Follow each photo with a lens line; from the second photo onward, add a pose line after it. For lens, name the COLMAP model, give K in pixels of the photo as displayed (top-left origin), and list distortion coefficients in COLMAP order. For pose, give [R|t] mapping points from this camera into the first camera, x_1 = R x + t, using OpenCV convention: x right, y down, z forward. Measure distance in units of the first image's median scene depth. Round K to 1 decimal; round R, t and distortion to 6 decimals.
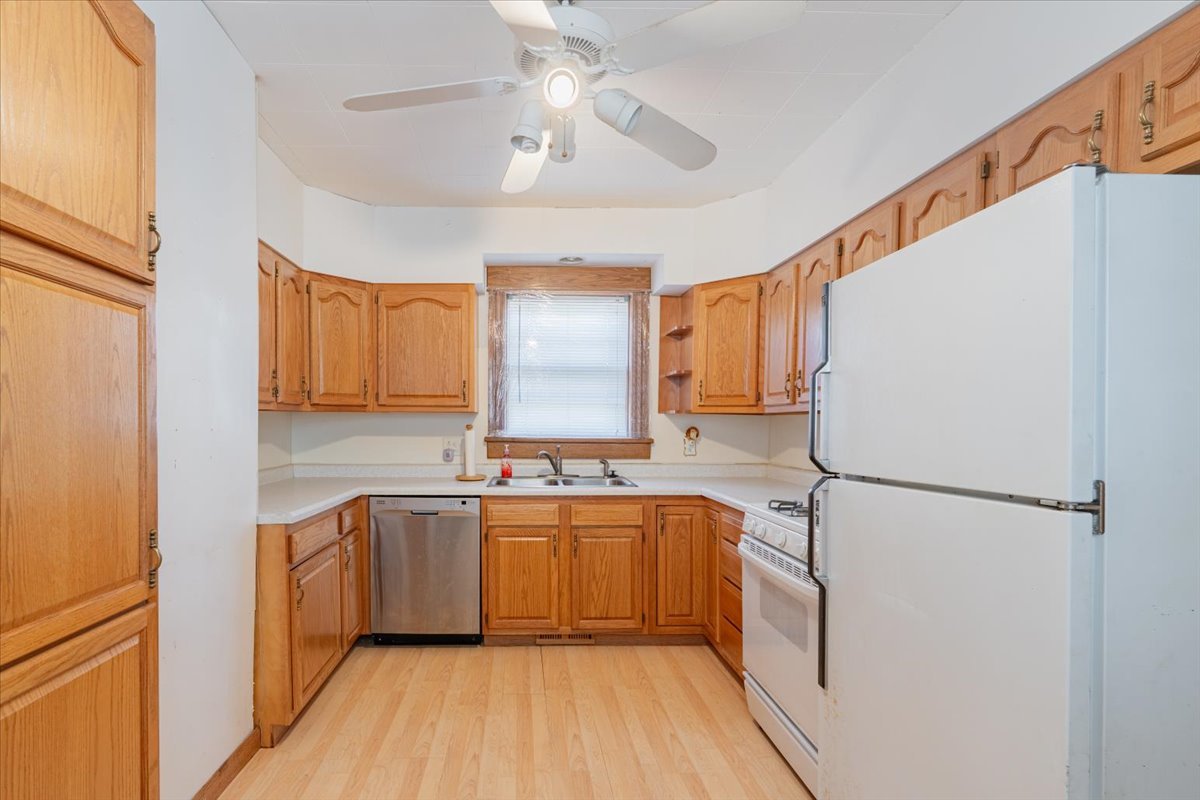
lens RADIAL K [[584.4, 0, 537.8], [0, 584.4, 430.8], [0, 0, 1]] dist [-0.002742, -0.000301]
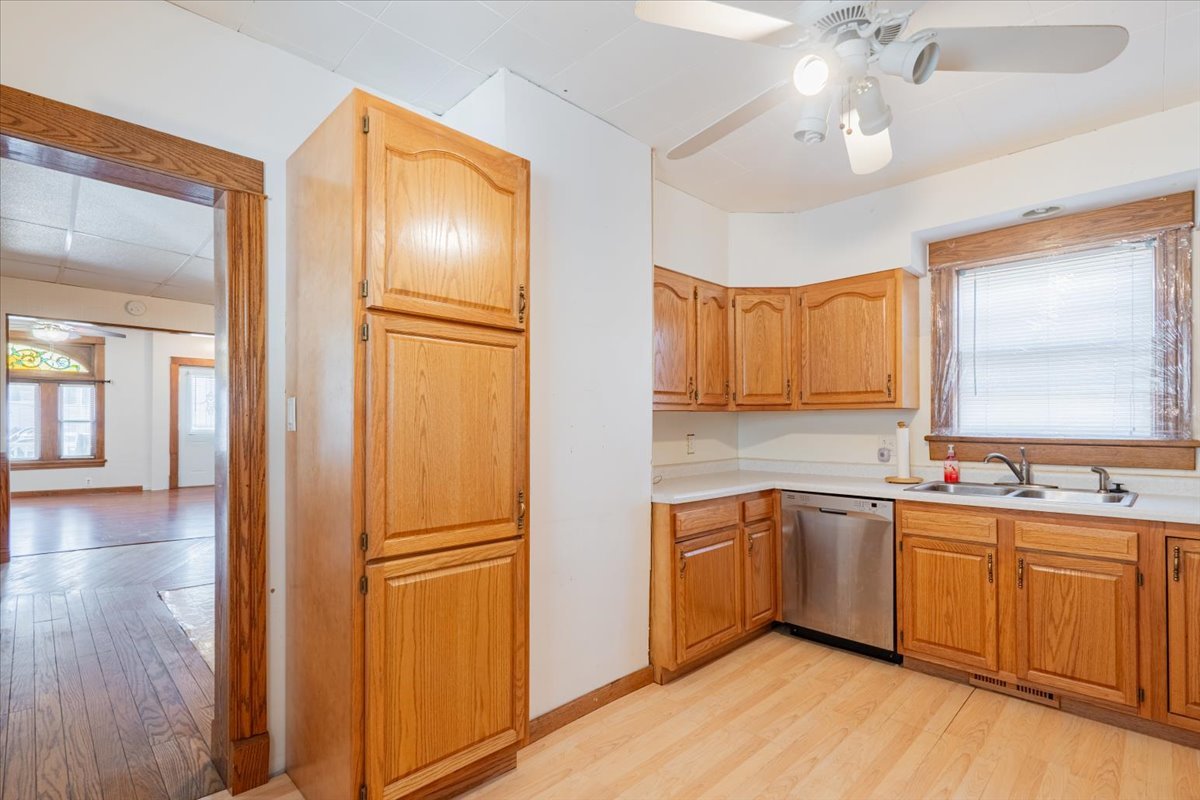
lens RADIAL K [[574.5, 0, 595.6], [0, 574.5, 418.7], [0, 0, 1]] dist [-0.003814, -0.000594]
pose [[0.685433, -0.011137, -0.728051, 0.234969], [-0.003282, 0.999826, -0.018383, 0.003033], [0.728129, 0.014990, 0.685276, 0.042900]]
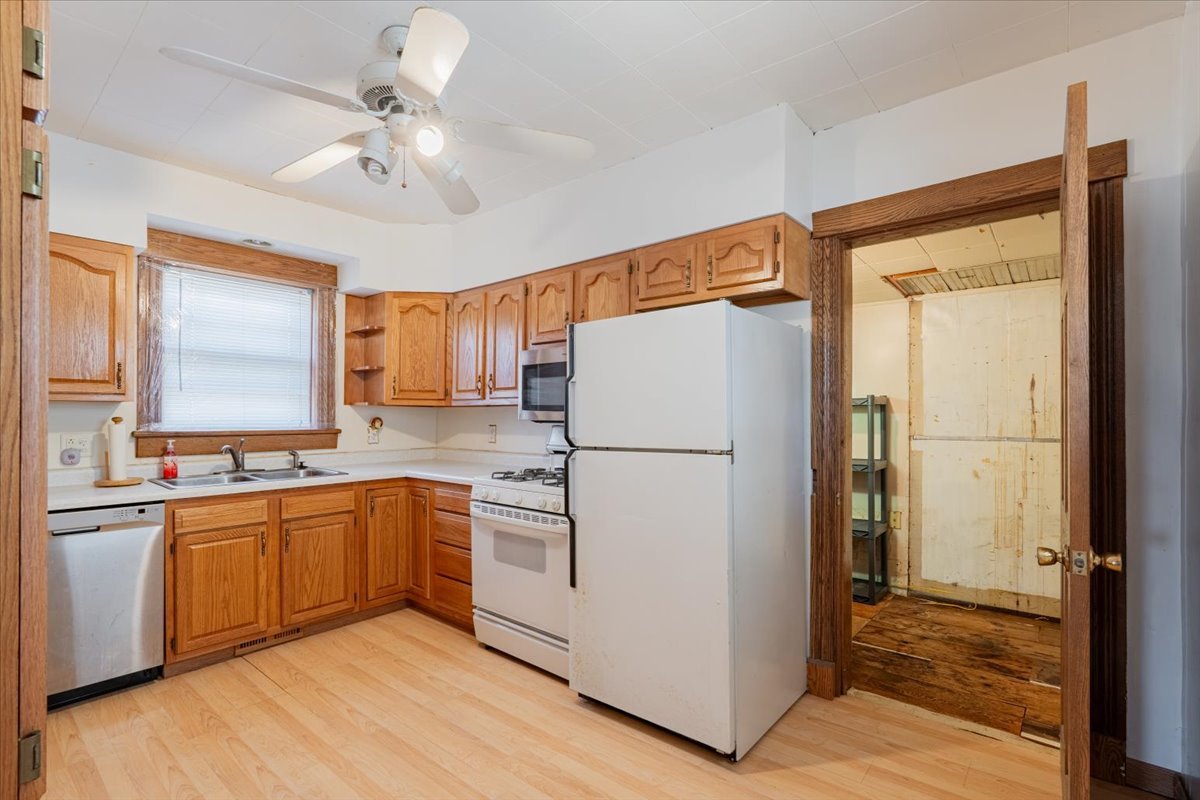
lens RADIAL K [[551.2, 0, 602.7], [0, 551.2, 408.0], [0, 0, 1]] dist [-0.003772, -0.000465]
pose [[0.660543, 0.004562, 0.750774, -0.276391], [0.011604, 0.999800, -0.016284, -0.002941], [-0.750698, 0.019468, 0.660358, -0.010047]]
